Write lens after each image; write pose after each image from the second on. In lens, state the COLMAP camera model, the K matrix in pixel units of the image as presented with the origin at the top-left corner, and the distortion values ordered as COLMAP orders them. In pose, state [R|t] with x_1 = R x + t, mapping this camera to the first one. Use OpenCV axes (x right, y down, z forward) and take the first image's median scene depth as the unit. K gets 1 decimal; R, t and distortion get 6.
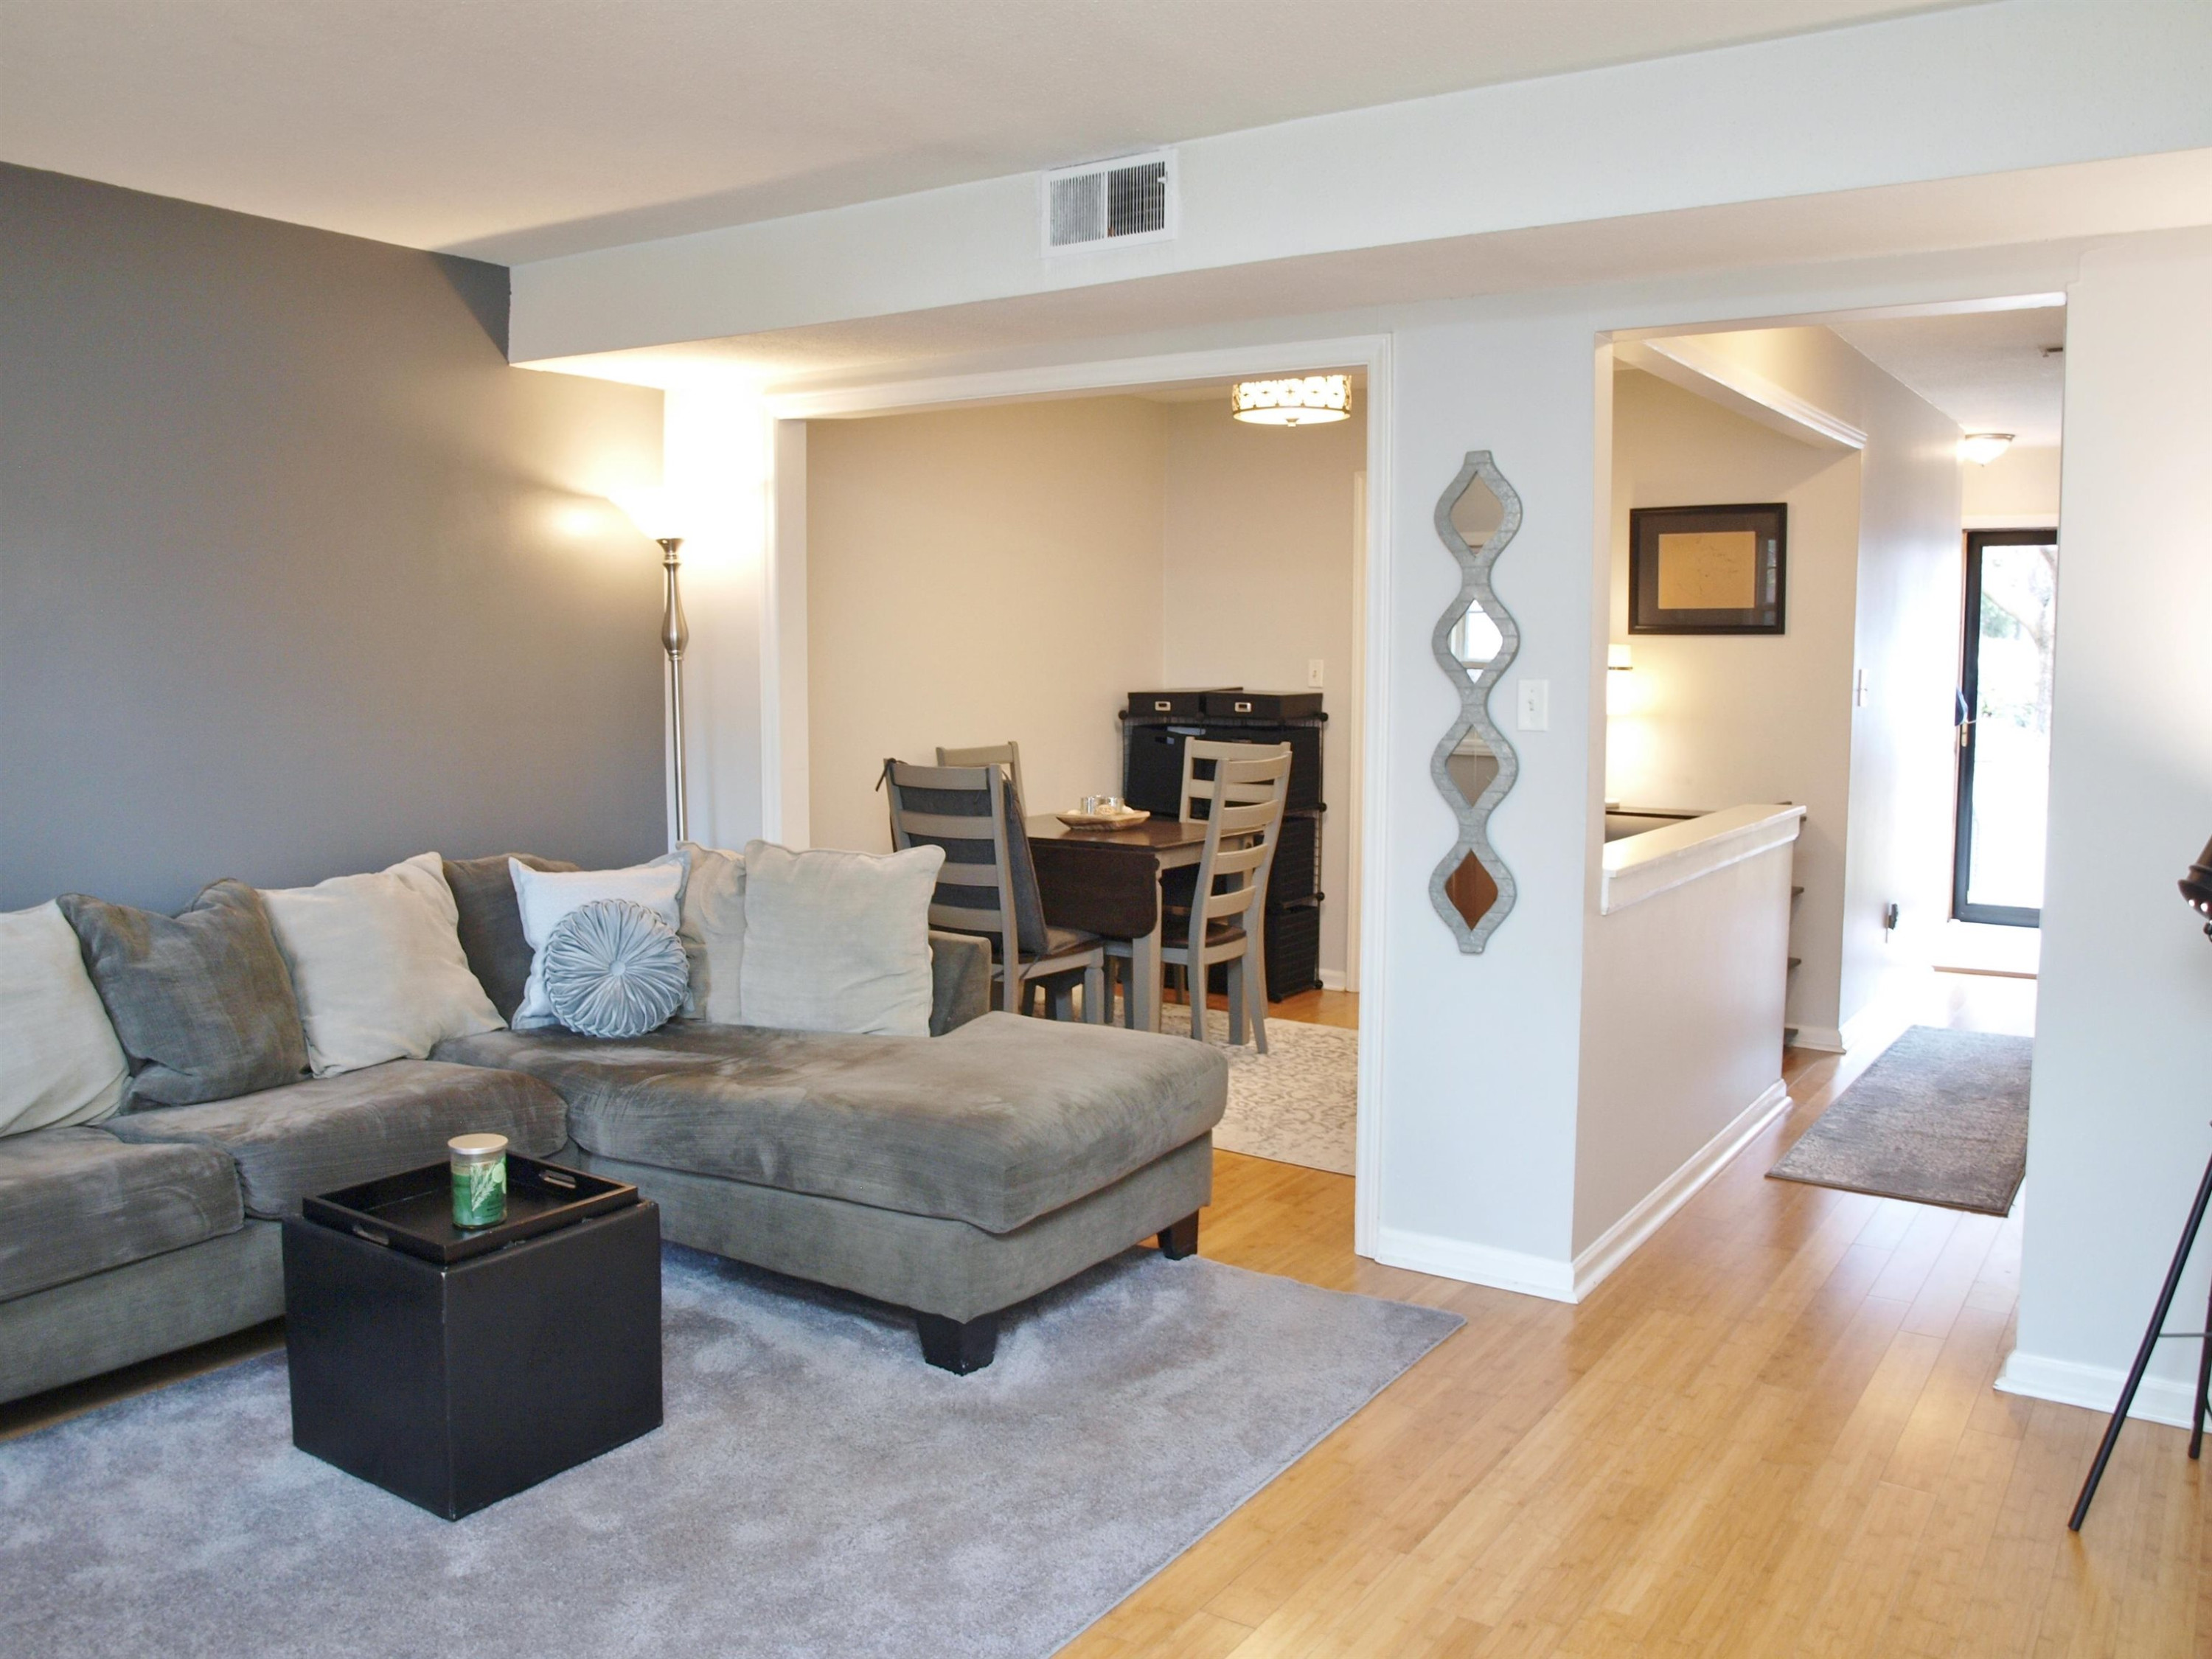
lens RADIAL K [[1783.2, 0, 1097.7], [0, 1783.2, 795.2], [0, 0, 1]] dist [-0.091151, 0.056994]
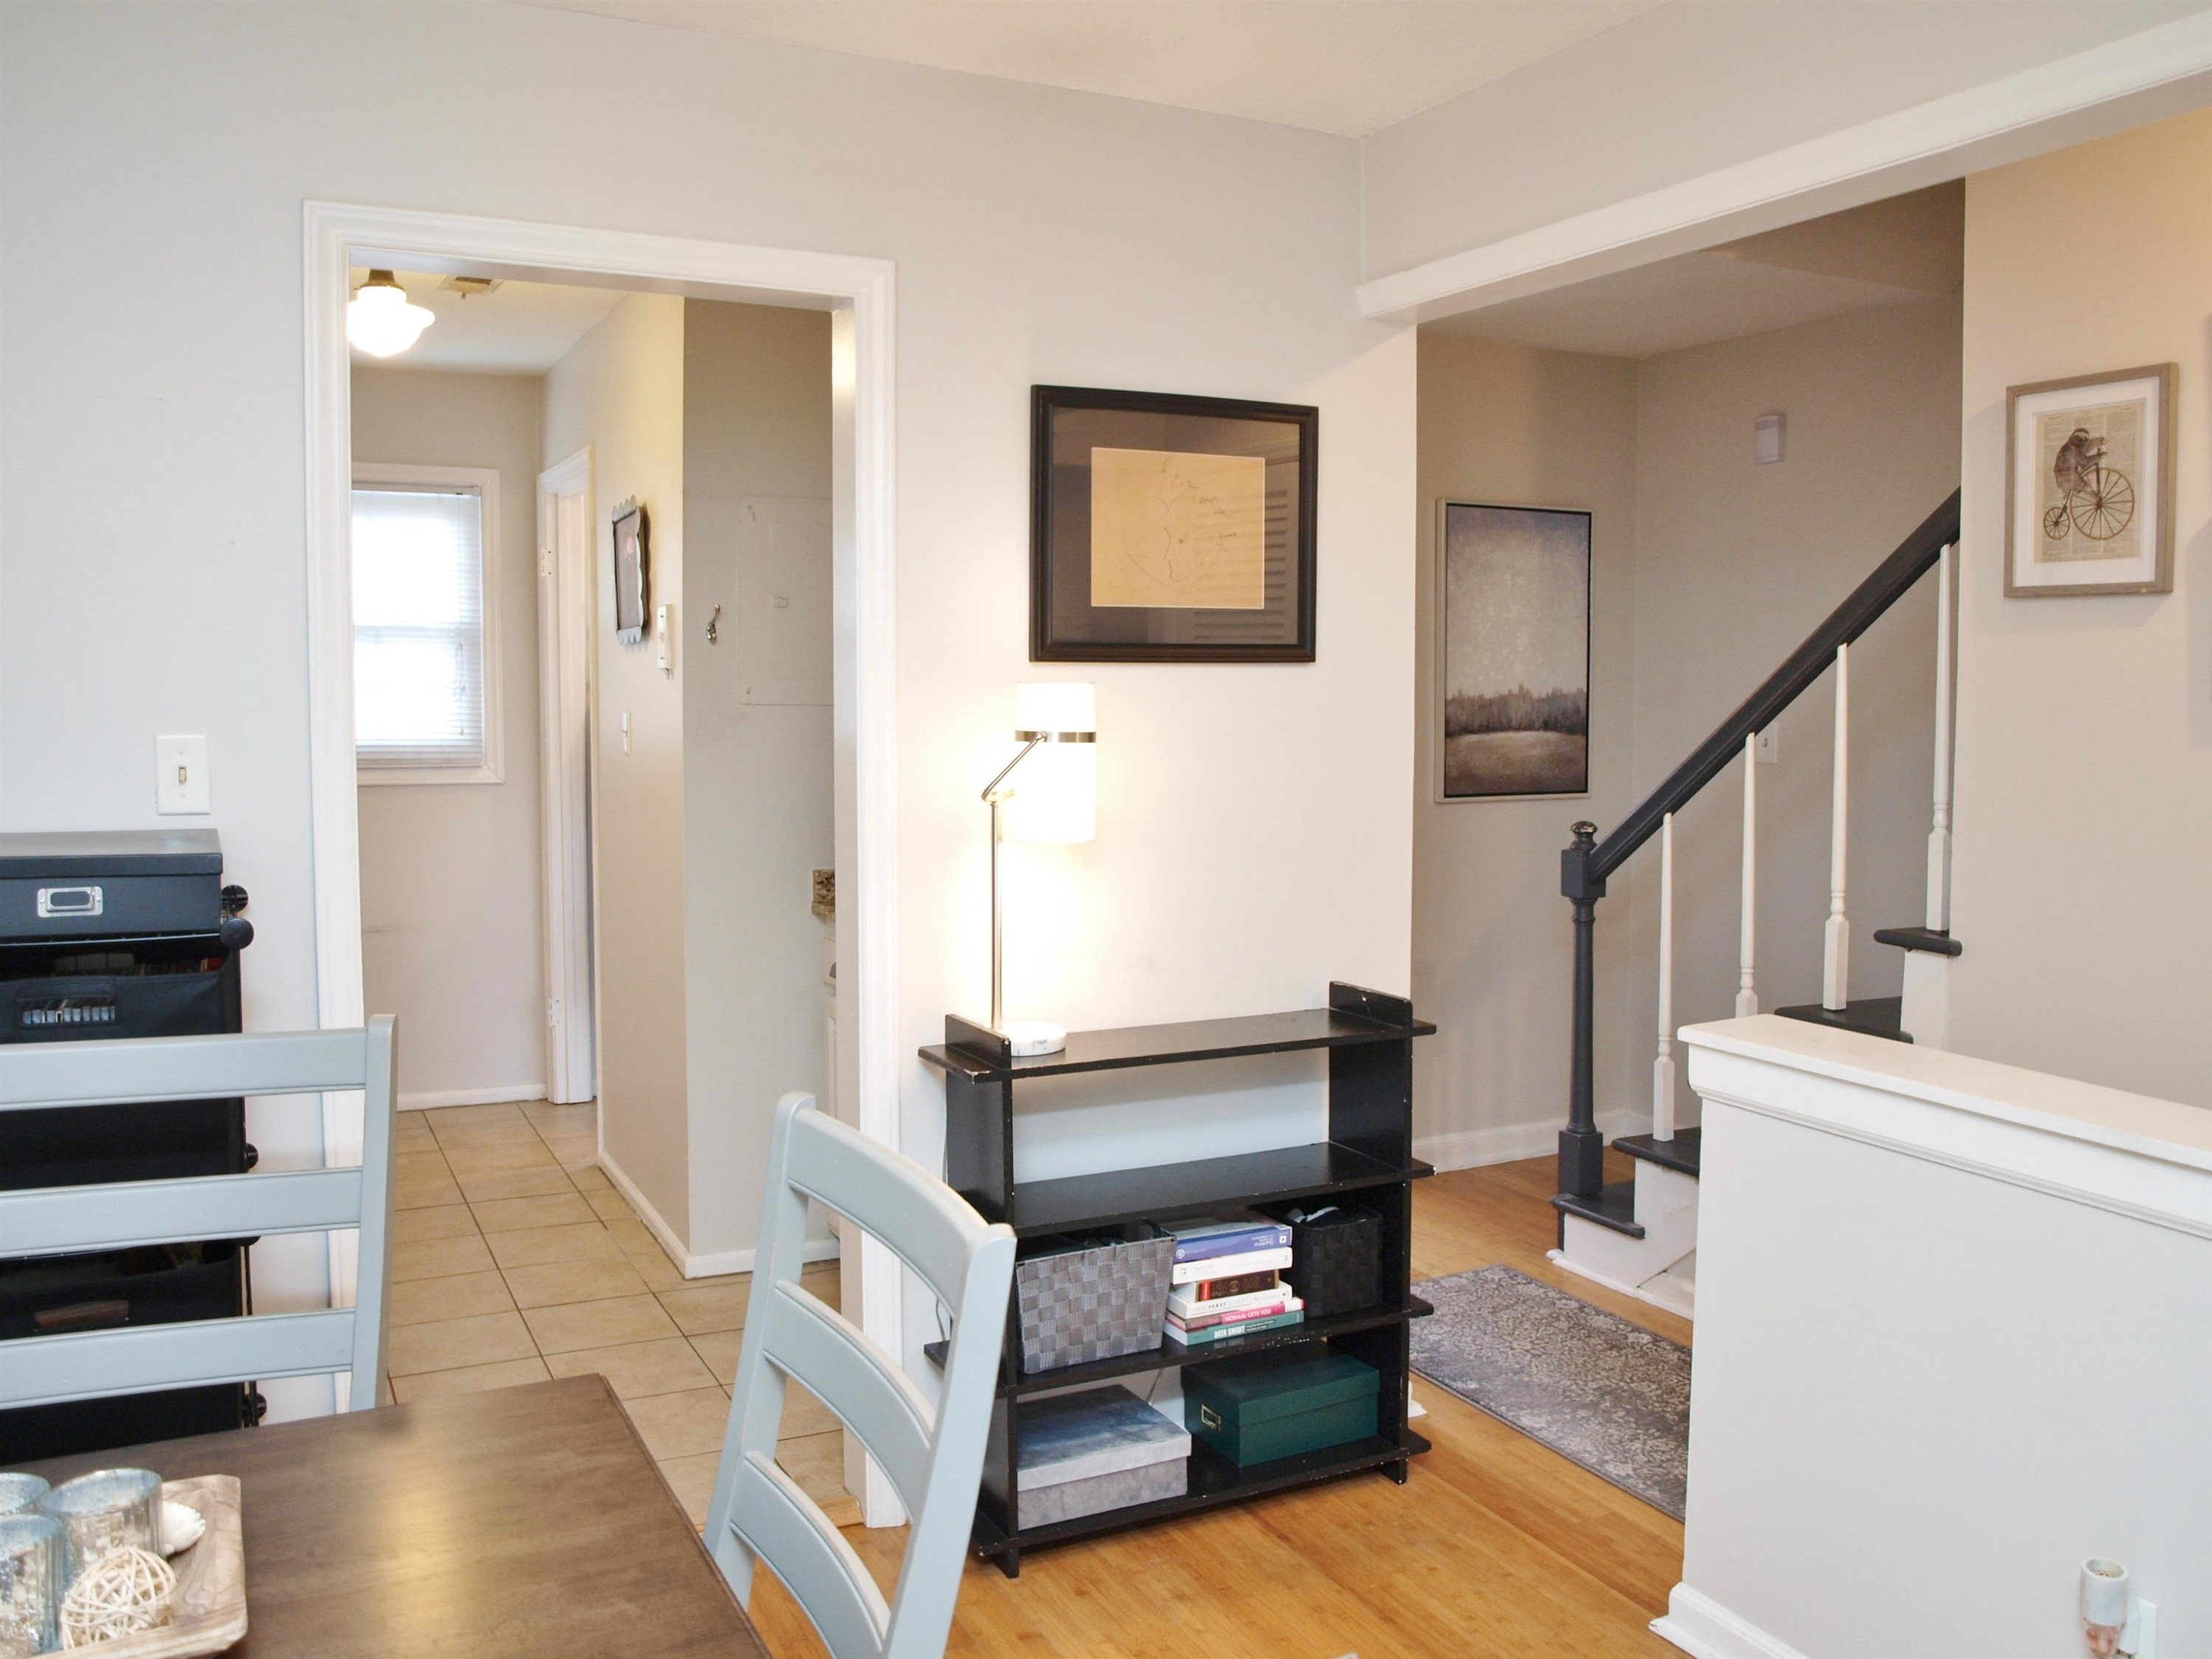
lens RADIAL K [[1783.2, 0, 1099.9], [0, 1783.2, 821.9], [0, 0, 1]] dist [-0.091151, 0.056994]
pose [[0.487567, -0.074414, 0.869909, -0.153065], [0.075819, 0.996206, 0.042722, -0.112501], [-0.869787, 0.045126, 0.491359, 1.255625]]
